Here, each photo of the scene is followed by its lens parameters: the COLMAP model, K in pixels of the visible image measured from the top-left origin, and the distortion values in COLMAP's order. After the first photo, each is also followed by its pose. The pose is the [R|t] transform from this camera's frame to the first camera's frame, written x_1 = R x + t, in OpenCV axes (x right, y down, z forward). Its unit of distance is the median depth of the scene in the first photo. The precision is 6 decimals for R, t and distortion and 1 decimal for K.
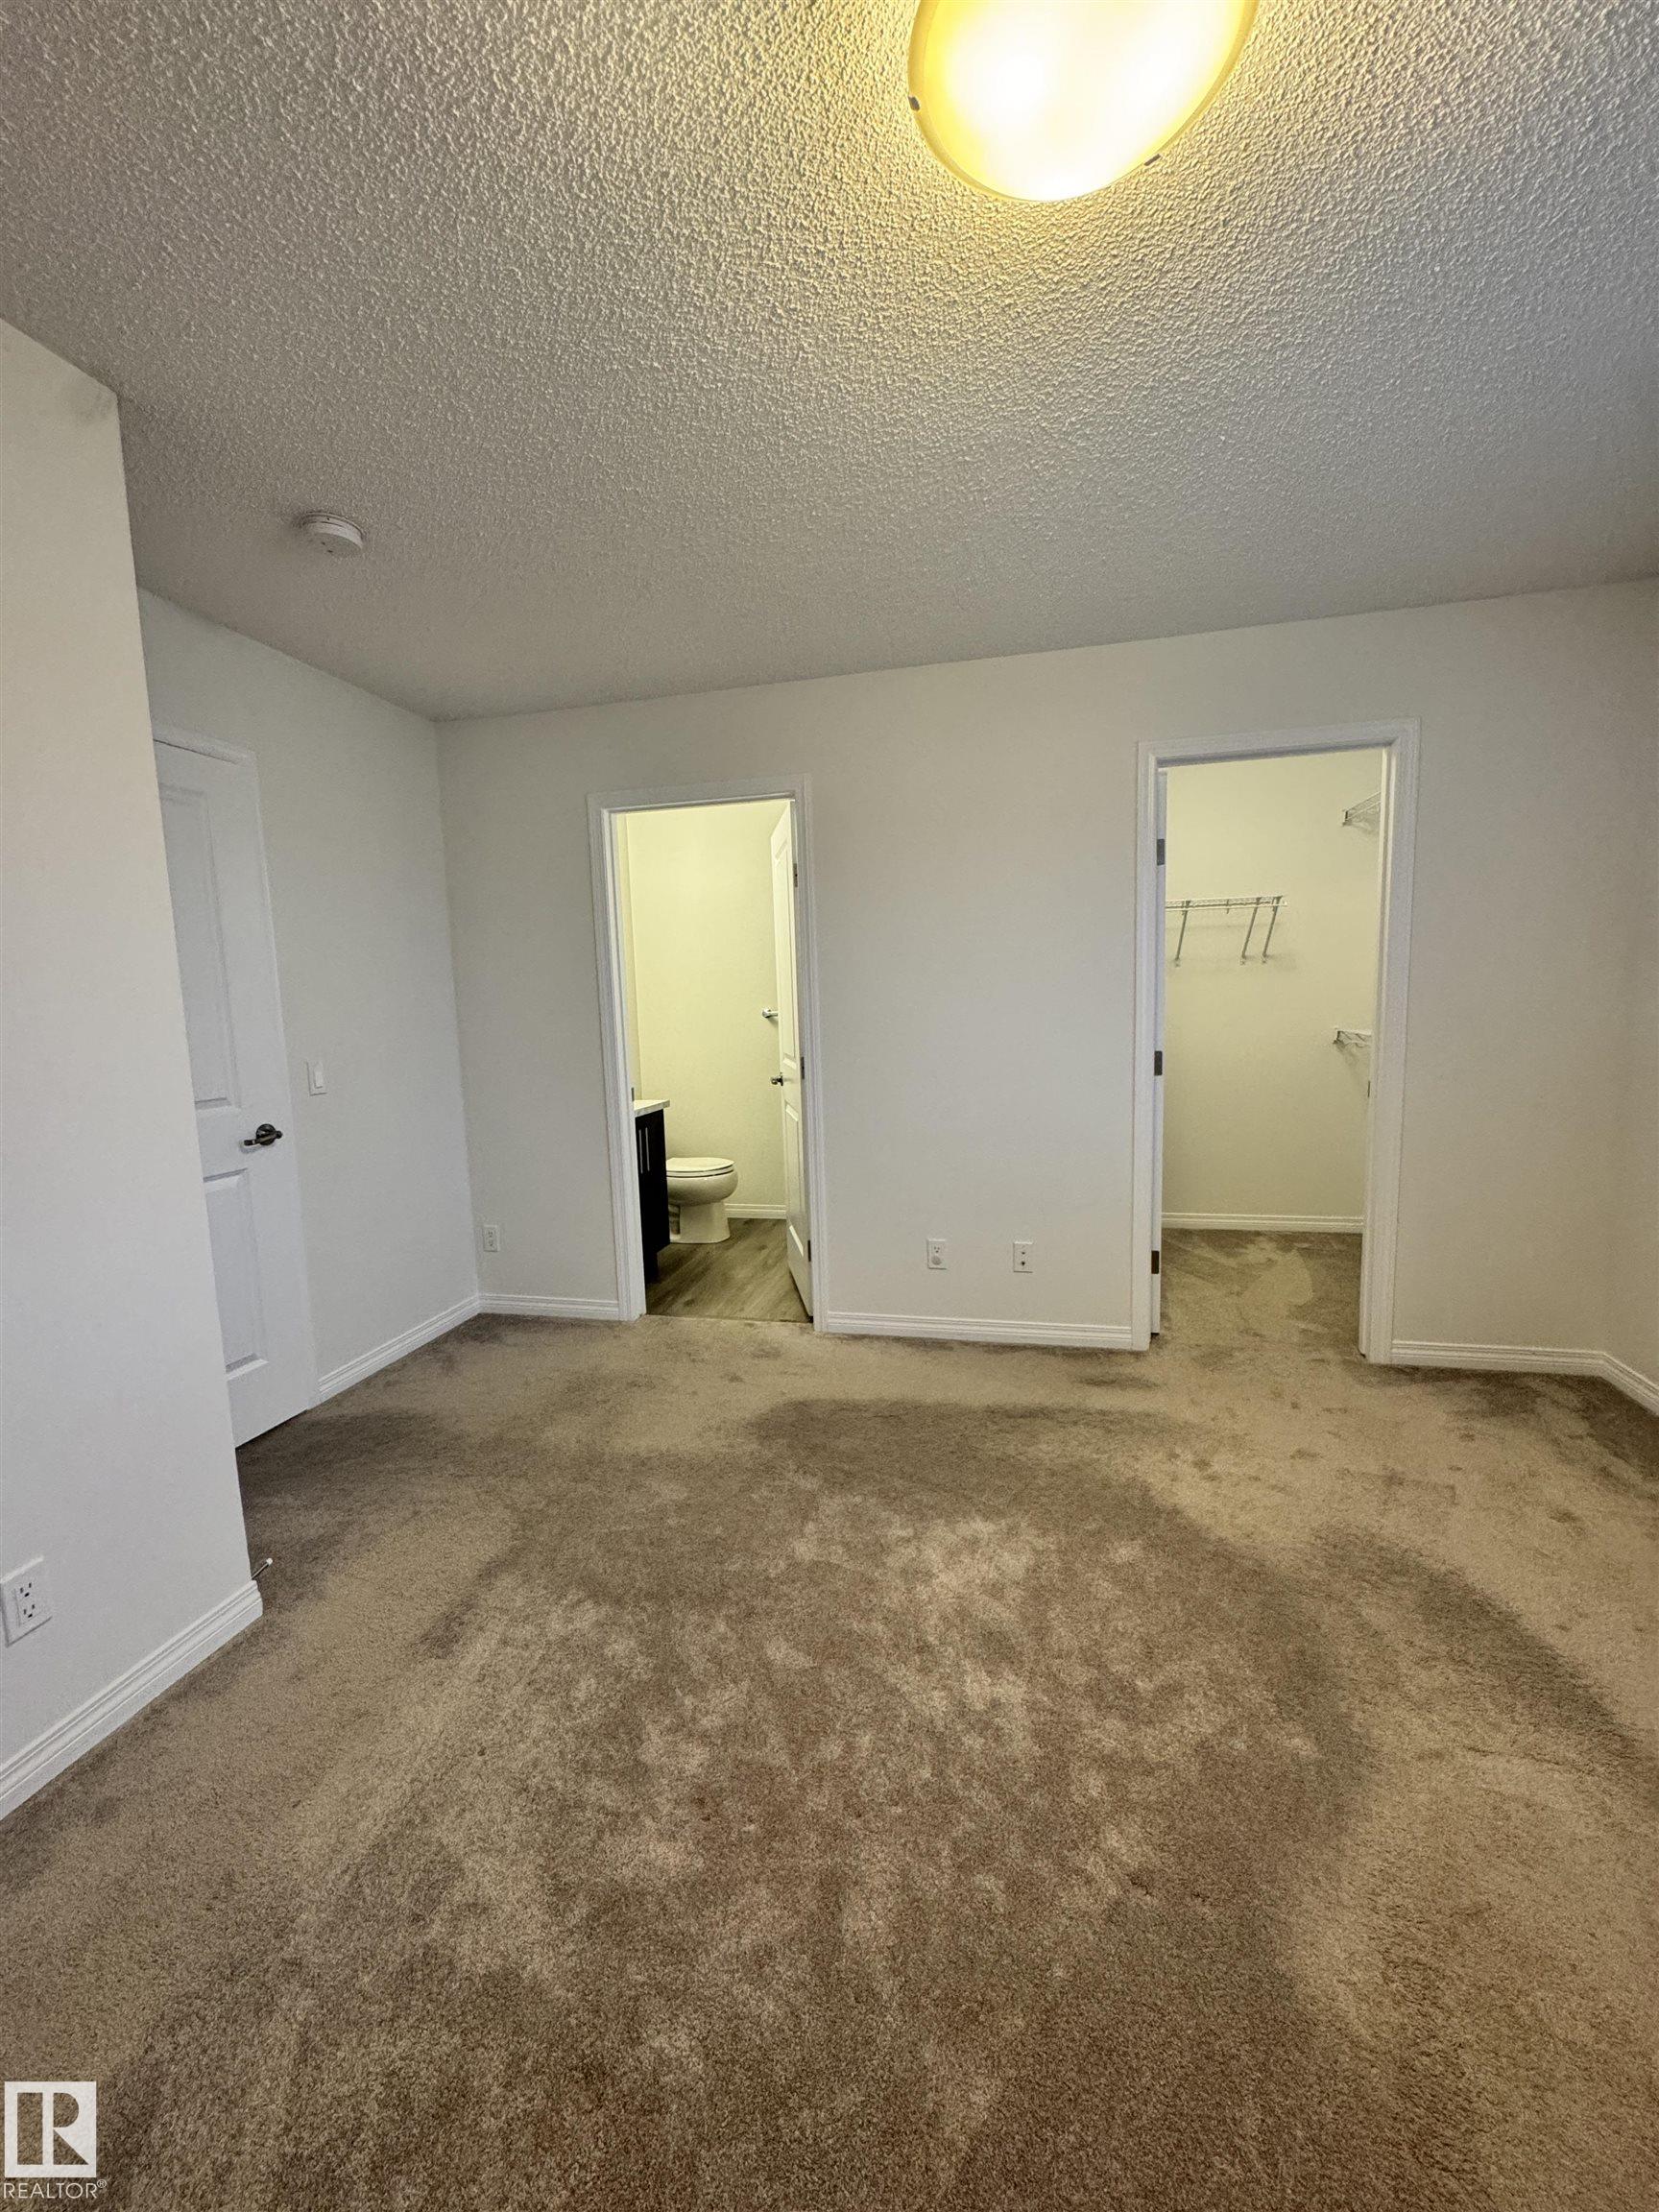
lens RADIAL K [[876.3, 0, 834.5], [0, 876.3, 1111.7], [0, 0, 1]] dist [-0.002812, -0.000206]
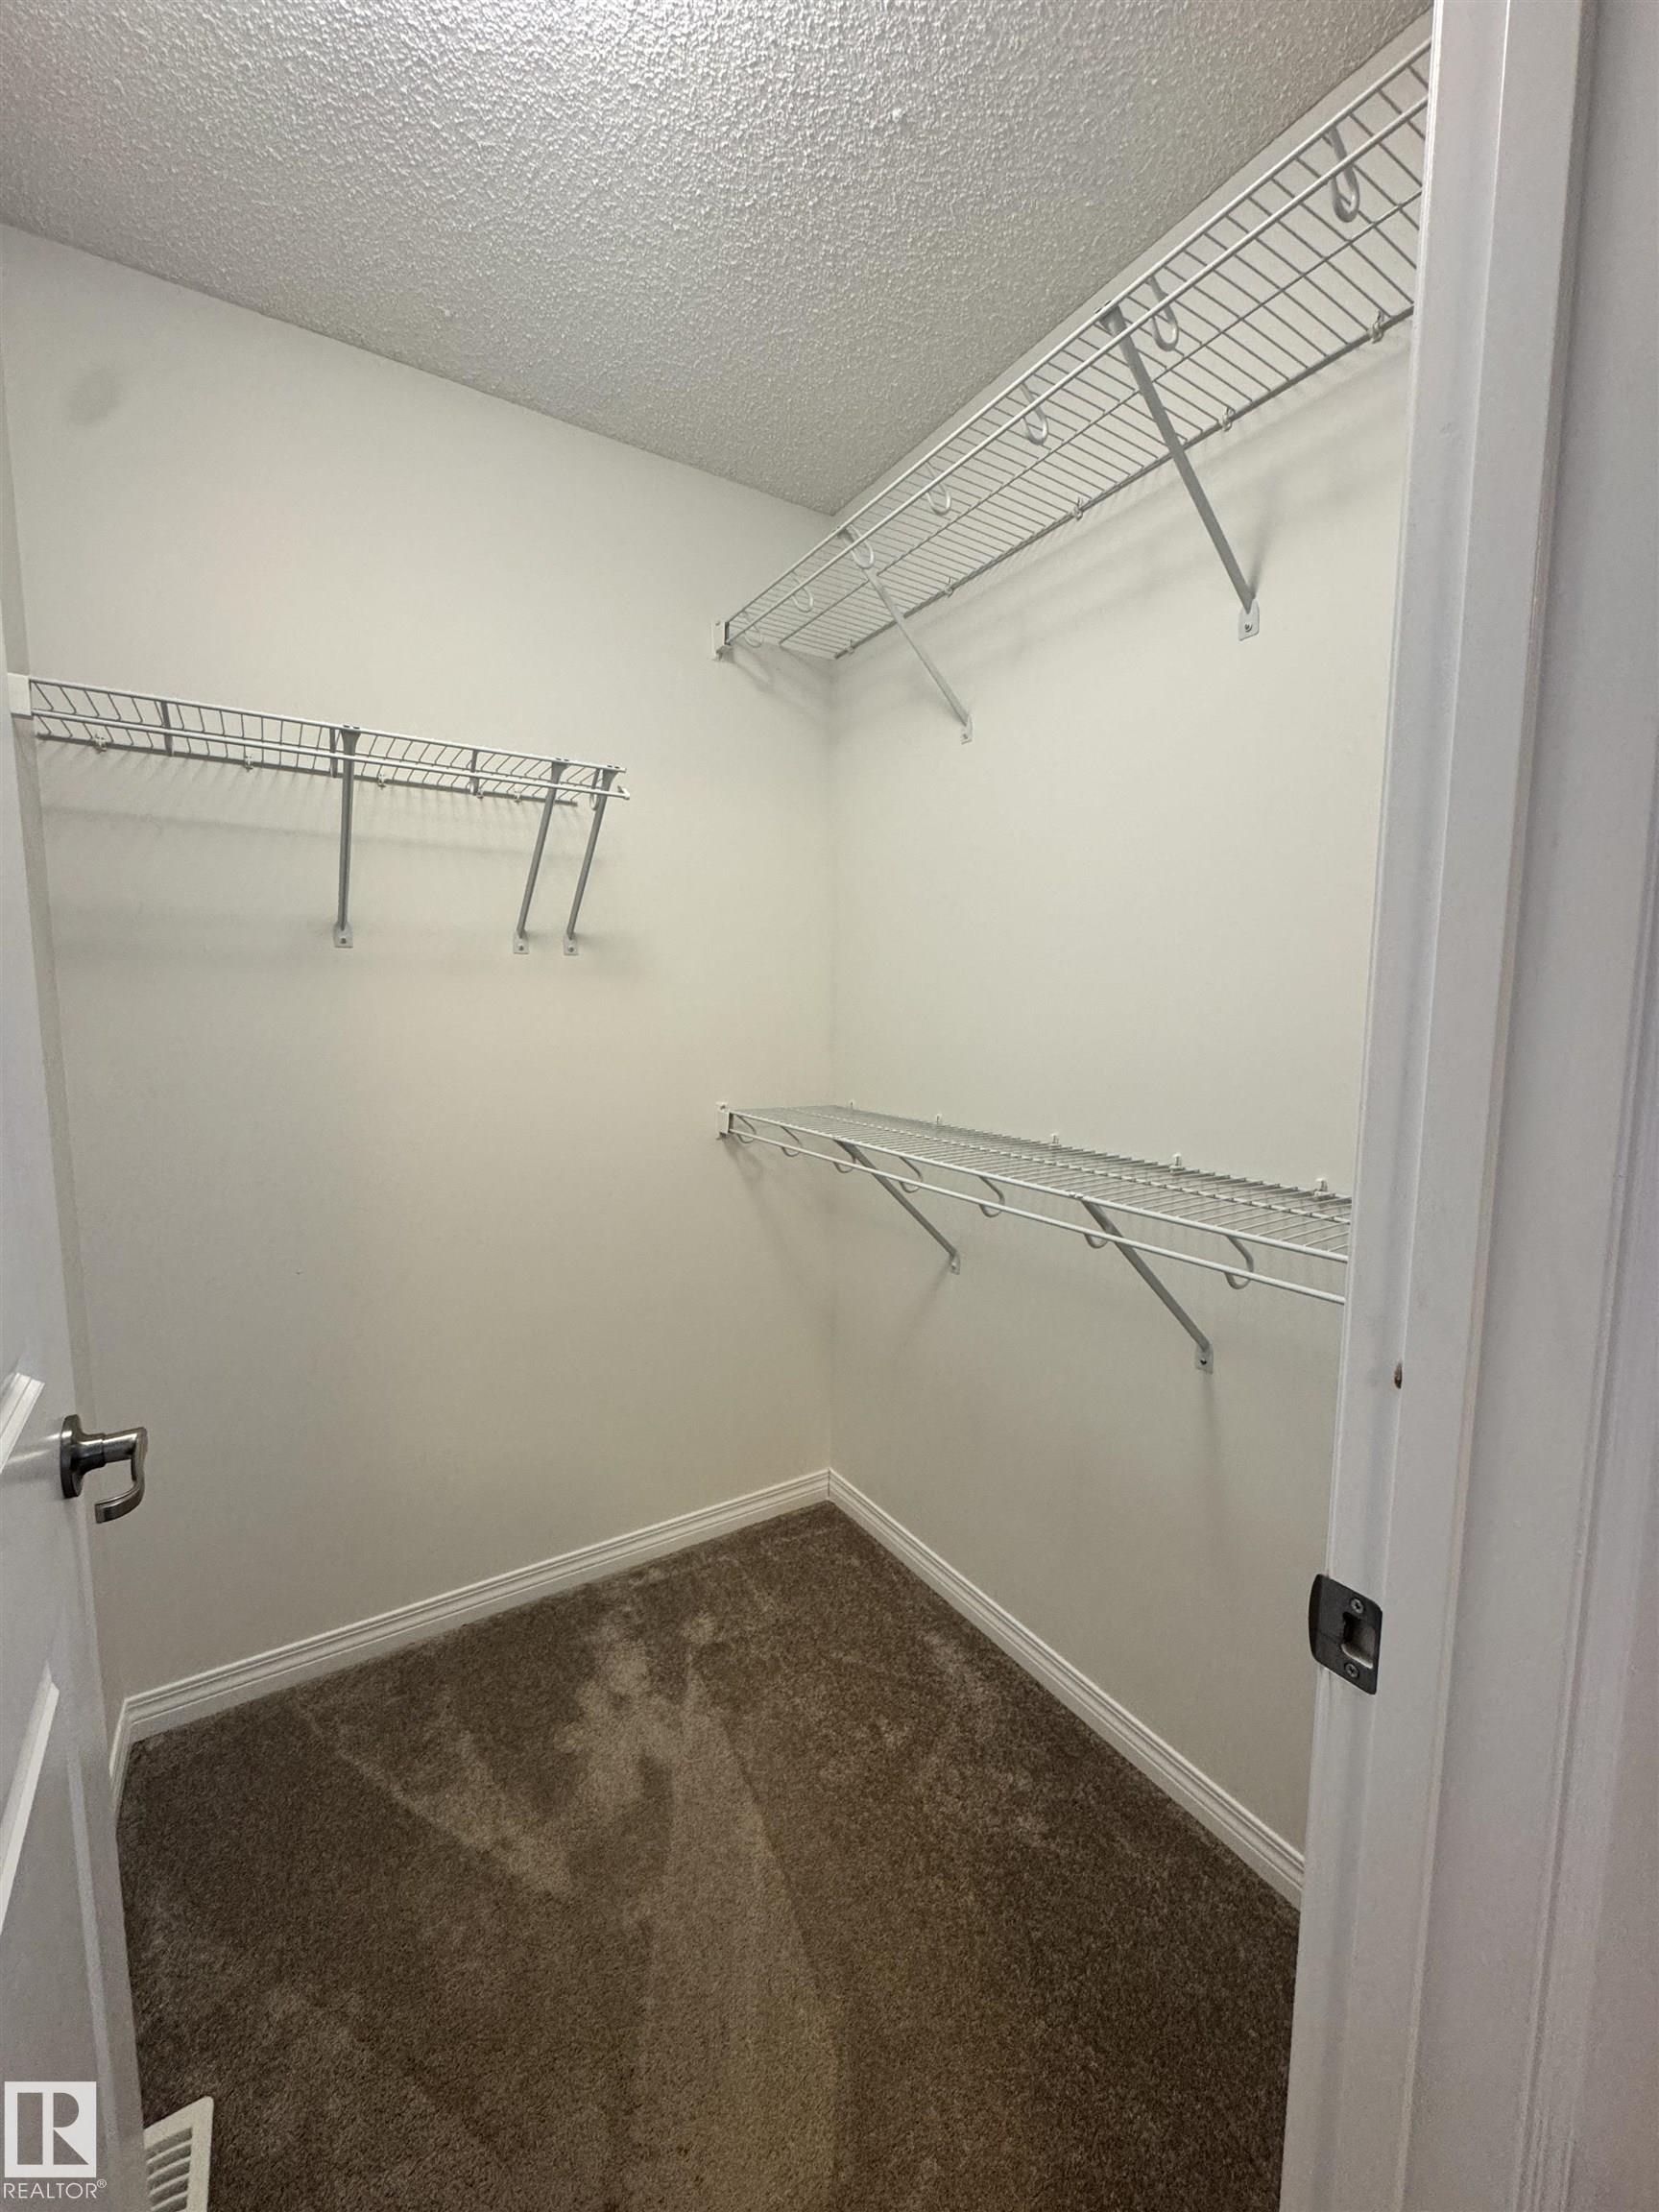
lens RADIAL K [[876.3, 0, 837.8], [0, 876.3, 1105.8], [0, 0, 1]] dist [-0.002812, -0.000206]
pose [[0.697259, -0.045259, 0.715389, 0.293271], [0.061338, 0.998111, 0.003362, -0.096749], [-0.714190, 0.041536, 0.698718, 0.653824]]
